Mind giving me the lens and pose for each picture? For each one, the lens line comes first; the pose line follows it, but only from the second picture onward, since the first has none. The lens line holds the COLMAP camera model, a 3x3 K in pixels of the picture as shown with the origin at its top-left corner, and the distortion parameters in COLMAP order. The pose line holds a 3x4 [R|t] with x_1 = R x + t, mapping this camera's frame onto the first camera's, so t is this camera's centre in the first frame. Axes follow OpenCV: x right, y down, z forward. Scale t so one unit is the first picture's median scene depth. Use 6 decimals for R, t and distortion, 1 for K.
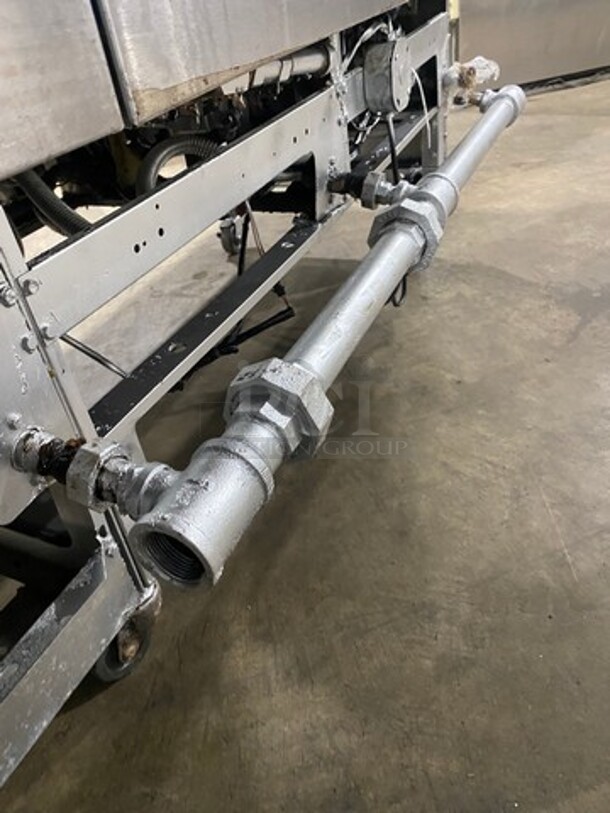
lens RADIAL K [[623.8, 0, 305.5], [0, 623.8, 406.2], [0, 0, 1]] dist [0.026663, -0.019158]
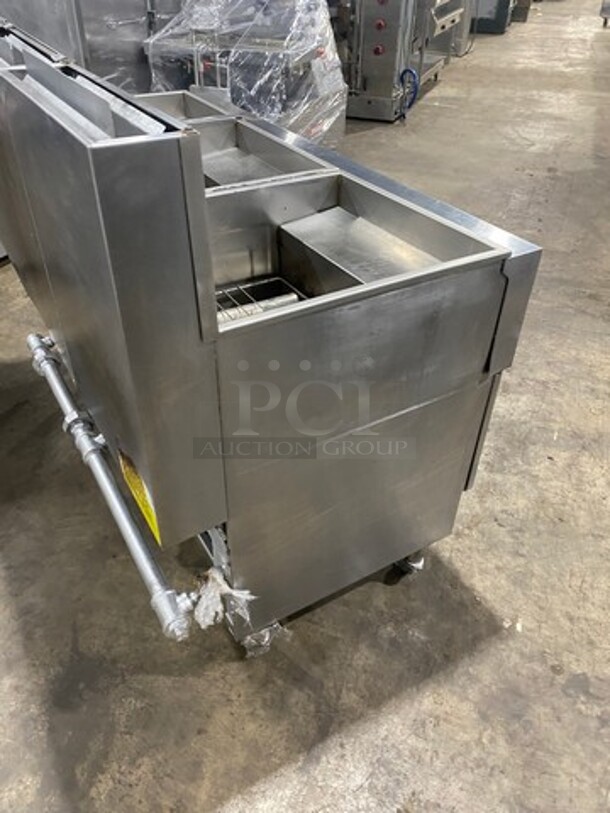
lens RADIAL K [[623.8, 0, 304.3], [0, 623.8, 407.3], [0, 0, 1]] dist [0.026663, -0.019158]
pose [[-0.575098, 0.580272, -0.576668, 0.651671], [-0.434371, 0.380740, 0.816308, -1.706261], [0.693242, 0.719945, 0.033090, 0.932139]]
